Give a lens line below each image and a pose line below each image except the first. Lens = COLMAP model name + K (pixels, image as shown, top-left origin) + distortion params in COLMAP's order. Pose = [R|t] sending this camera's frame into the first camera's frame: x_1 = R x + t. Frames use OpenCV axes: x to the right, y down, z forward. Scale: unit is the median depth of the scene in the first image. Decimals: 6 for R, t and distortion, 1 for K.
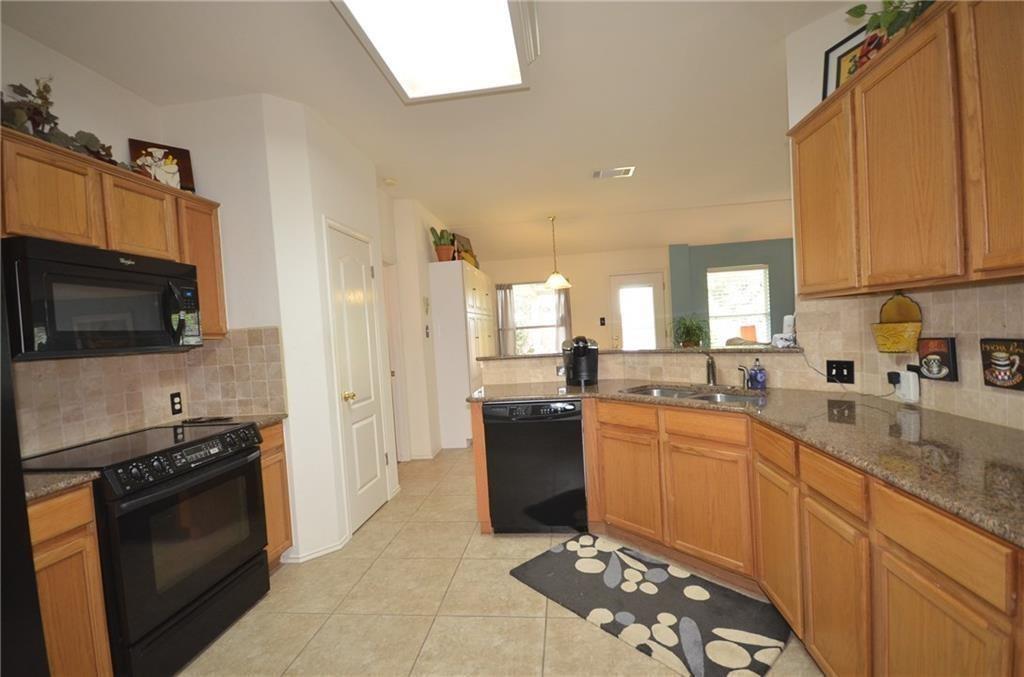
lens RADIAL K [[461.6, 0, 514.4], [0, 461.6, 341.4], [0, 0, 1]] dist [0.001504, 0.000225]
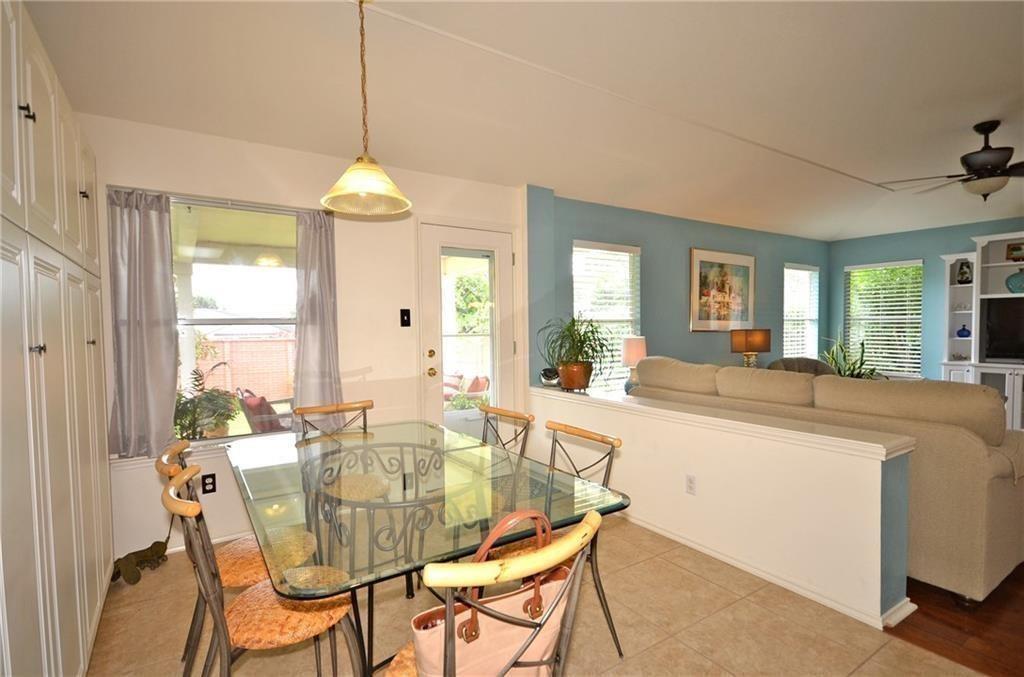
lens RADIAL K [[498.8, 0, 510.5], [0, 498.8, 346.0], [0, 0, 1]] dist [0.003370, 0.000209]
pose [[0.770029, 0.025233, 0.637509, -0.049368], [-0.020056, 0.999681, -0.015342, -0.008411], [-0.637693, -0.000972, 0.770290, 0.541456]]
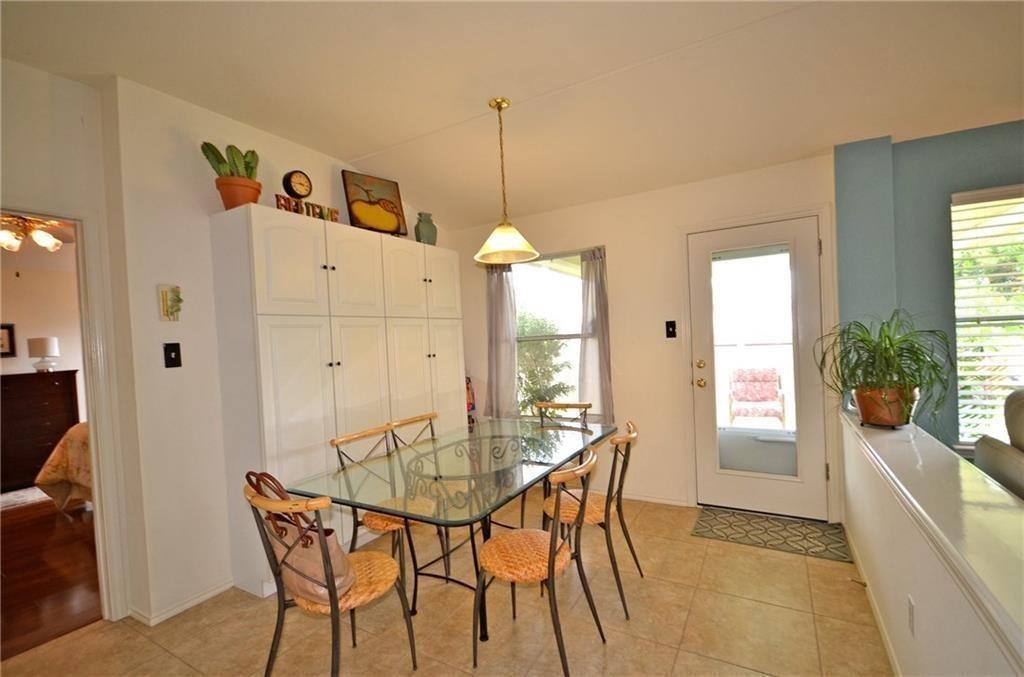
lens RADIAL K [[447.4, 0, 509.8], [0, 447.4, 343.6], [0, 0, 1]] dist [-0.010582, -0.000048]
pose [[0.911881, 0.019612, -0.409986, 0.230080], [-0.016257, 0.999800, 0.011668, -0.030331], [0.410132, -0.003975, 0.912017, 0.499394]]
